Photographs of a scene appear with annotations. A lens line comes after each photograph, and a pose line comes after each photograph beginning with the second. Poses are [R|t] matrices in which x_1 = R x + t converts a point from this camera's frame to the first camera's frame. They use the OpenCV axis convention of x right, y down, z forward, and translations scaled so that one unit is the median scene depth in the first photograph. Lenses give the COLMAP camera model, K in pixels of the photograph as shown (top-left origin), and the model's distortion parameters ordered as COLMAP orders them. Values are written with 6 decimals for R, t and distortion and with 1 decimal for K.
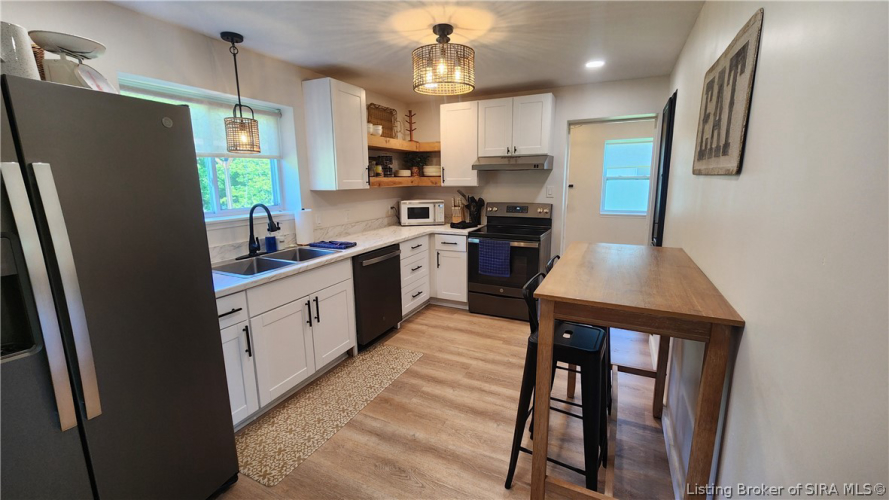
lens RADIAL K [[363.8, 0, 442.5], [0, 363.8, 246.3], [0, 0, 1]] dist [-0.000306, -0.000261]
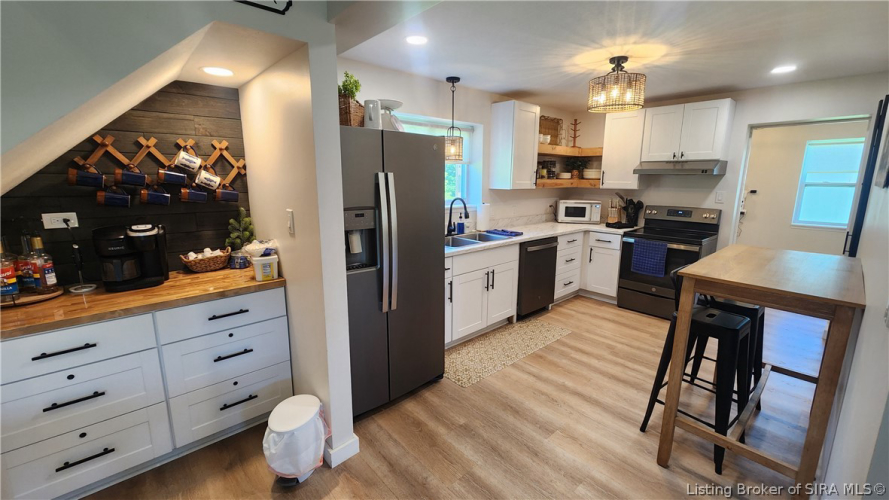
lens RADIAL K [[363.8, 0, 442.5], [0, 363.8, 246.3], [0, 0, 1]] dist [-0.000306, -0.000261]
pose [[0.924642, 0.087799, -0.370577, -0.026307], [-0.086609, 0.996044, 0.019886, 0.033738], [0.370857, 0.013708, 0.928589, -0.231370]]
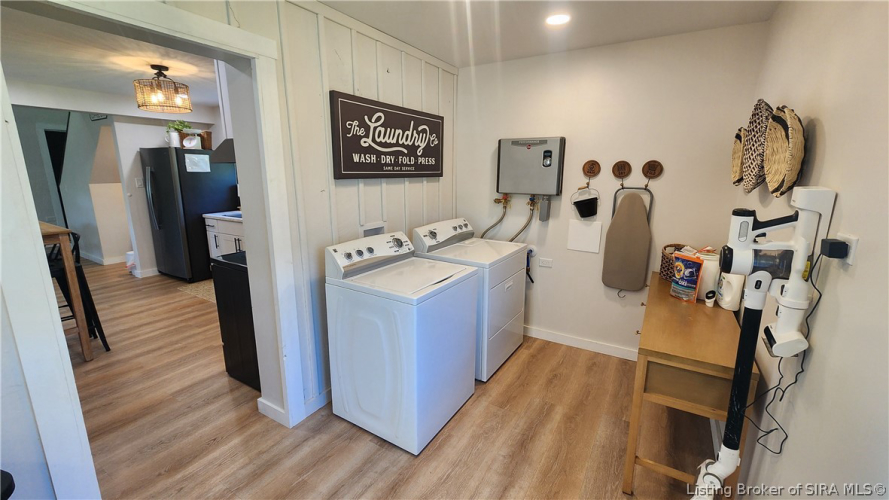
lens RADIAL K [[363.8, 0, 442.5], [0, 363.8, 246.3], [0, 0, 1]] dist [-0.000306, -0.000261]
pose [[-0.100600, 0.216648, -0.971053, 0.988170], [-0.188963, 0.954079, 0.232437, -0.326874], [0.976818, 0.206876, -0.055042, 1.598344]]
